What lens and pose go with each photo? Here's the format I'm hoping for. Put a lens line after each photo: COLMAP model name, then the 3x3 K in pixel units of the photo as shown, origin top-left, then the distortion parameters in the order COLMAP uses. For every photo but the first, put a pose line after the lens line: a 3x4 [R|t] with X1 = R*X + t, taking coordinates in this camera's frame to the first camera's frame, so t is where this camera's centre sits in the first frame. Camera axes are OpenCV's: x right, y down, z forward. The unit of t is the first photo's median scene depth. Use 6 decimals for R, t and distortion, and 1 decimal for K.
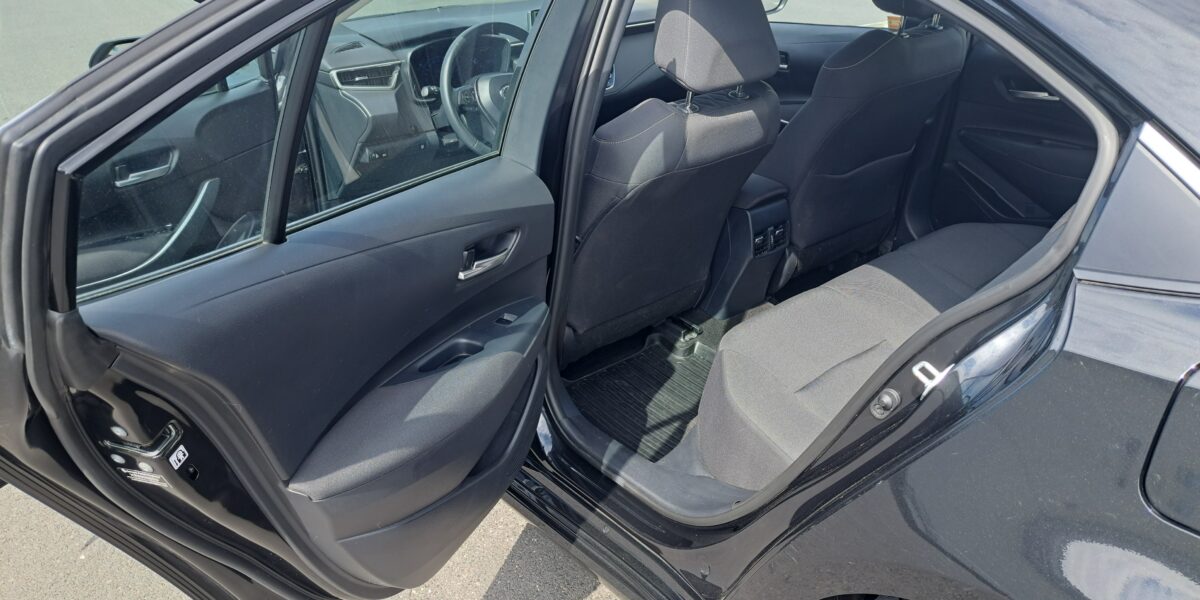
lens RADIAL K [[864.6, 0, 611.8], [0, 864.6, 299.7], [0, 0, 1]] dist [0.092483, -0.096683]
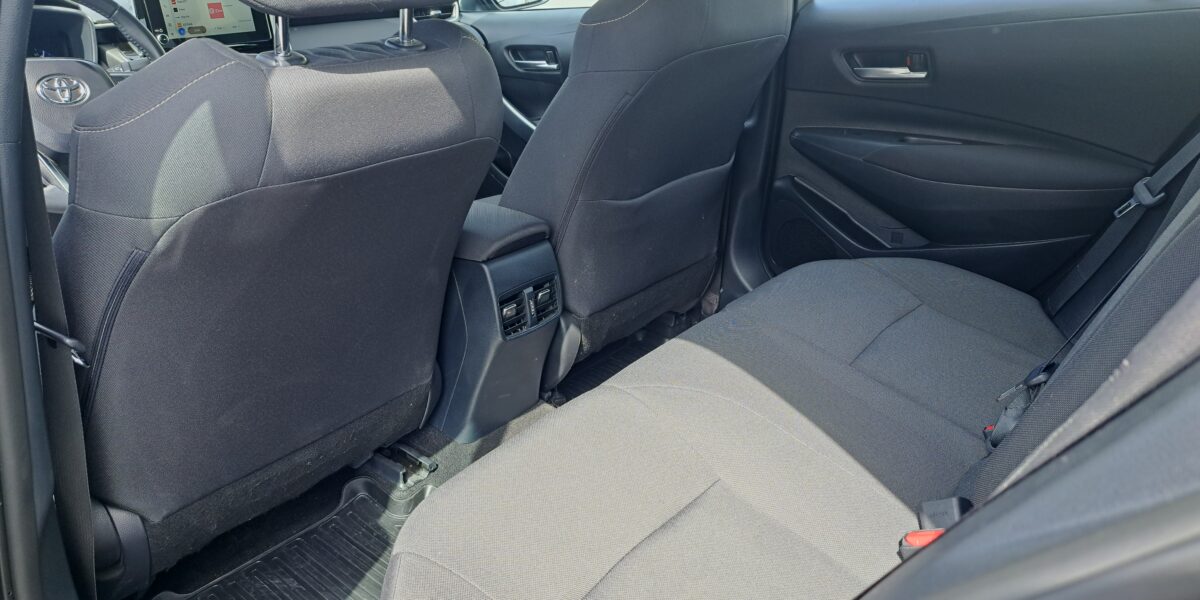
lens RADIAL K [[863.3, 0, 616.7], [0, 863.3, 294.2], [0, 0, 1]] dist [0.195811, -0.100097]
pose [[0.979861, -0.078057, 0.183790, 0.125471], [0.092463, 0.993171, -0.071151, -0.027989], [-0.176981, 0.086712, 0.980387, 0.365036]]
